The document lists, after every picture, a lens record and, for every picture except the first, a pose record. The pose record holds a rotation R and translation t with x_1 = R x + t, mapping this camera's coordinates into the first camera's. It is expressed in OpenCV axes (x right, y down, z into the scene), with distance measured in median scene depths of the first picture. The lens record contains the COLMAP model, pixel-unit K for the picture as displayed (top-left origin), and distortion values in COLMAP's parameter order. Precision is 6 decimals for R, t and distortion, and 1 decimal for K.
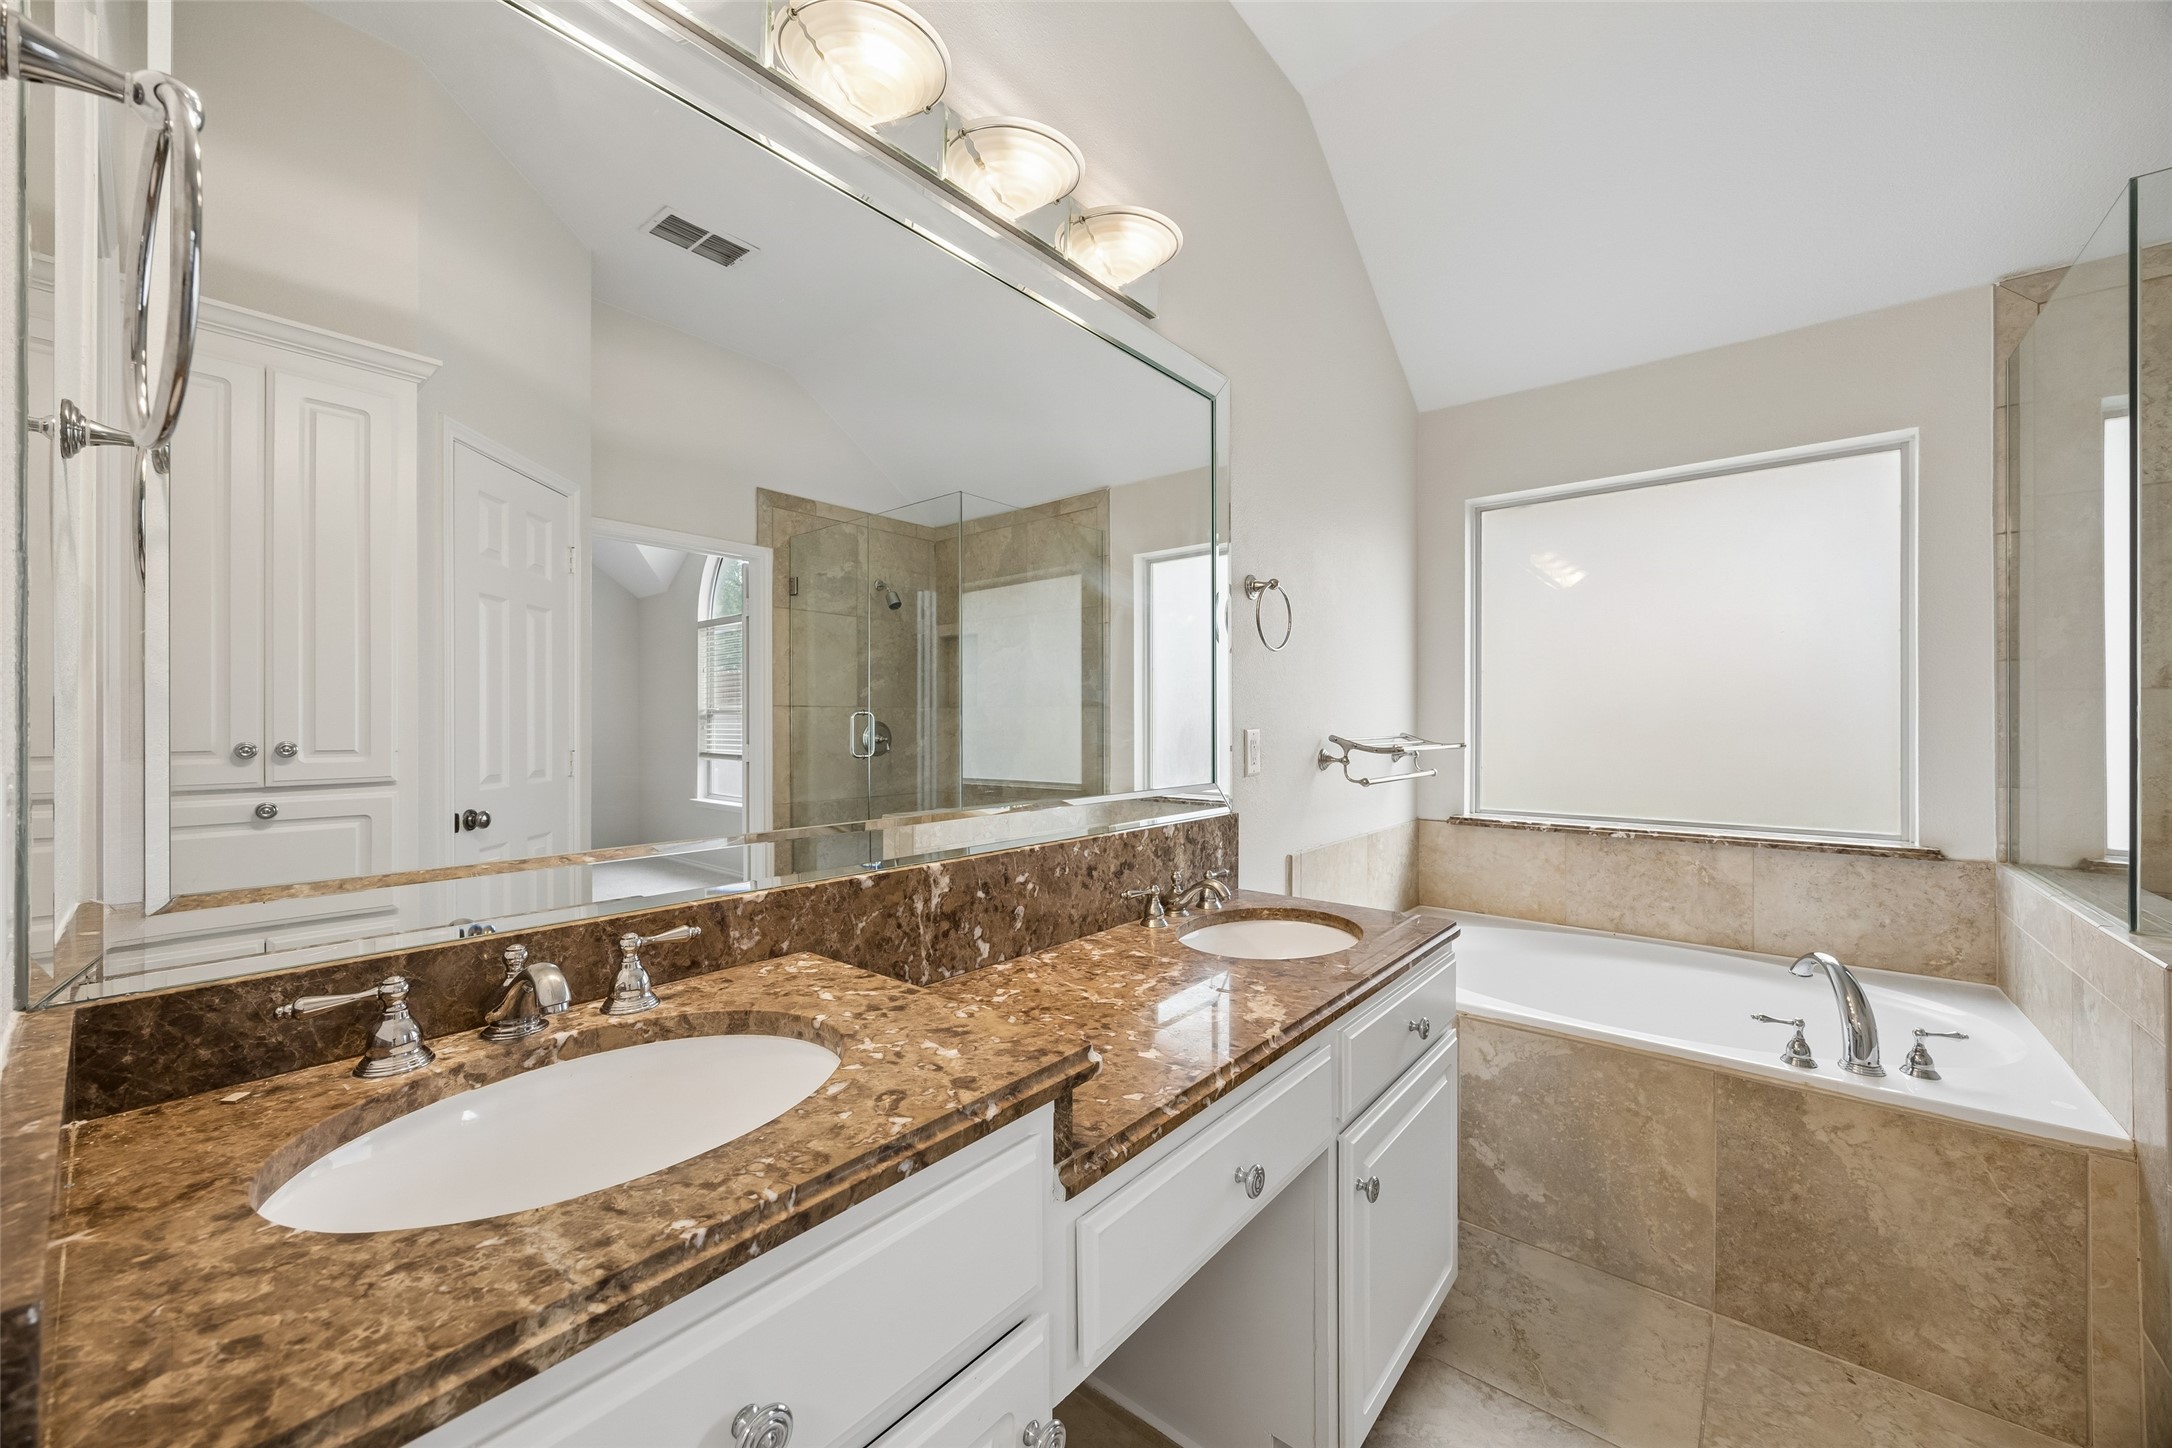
lens RADIAL K [[830.3, 0, 1086.0], [0, 830.3, 724.0], [0, 0, 1]] dist [-0.001679, -0.000254]
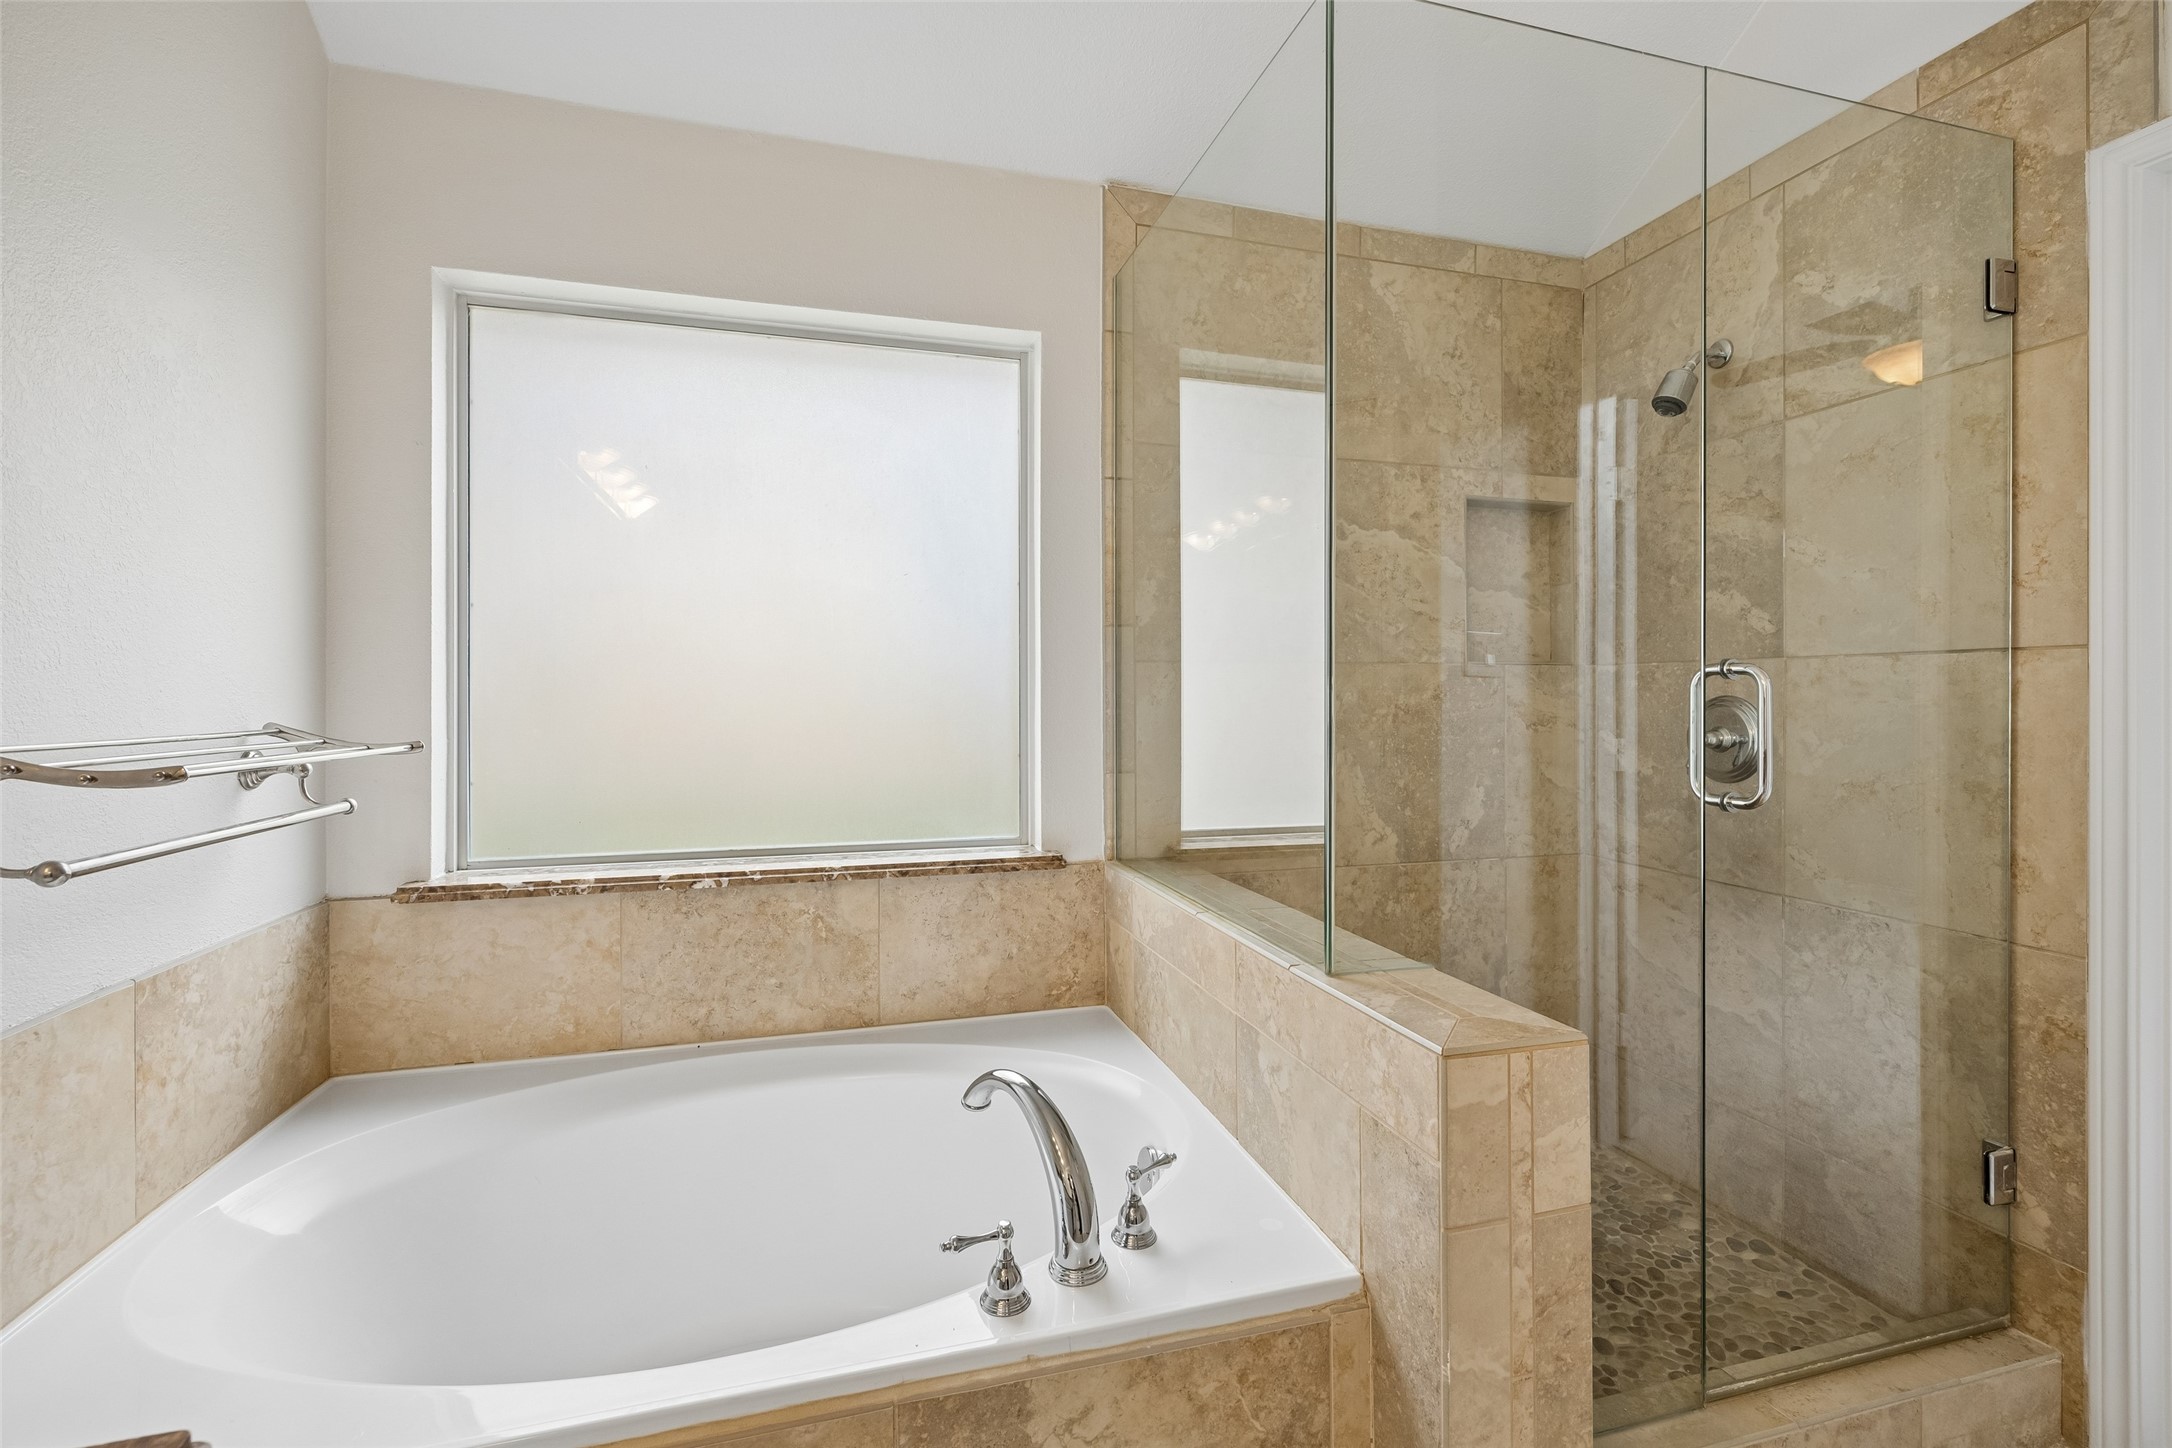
lens RADIAL K [[945.9, 0, 1085.7], [0, 945.9, 695.5], [0, 0, 1]] dist [-0.003666, 0.000131]
pose [[0.569107, 0.000815, 0.822263, 0.264464], [0.003839, 0.999986, -0.003648, -0.000945], [-0.822254, 0.005232, 0.569096, 0.429050]]
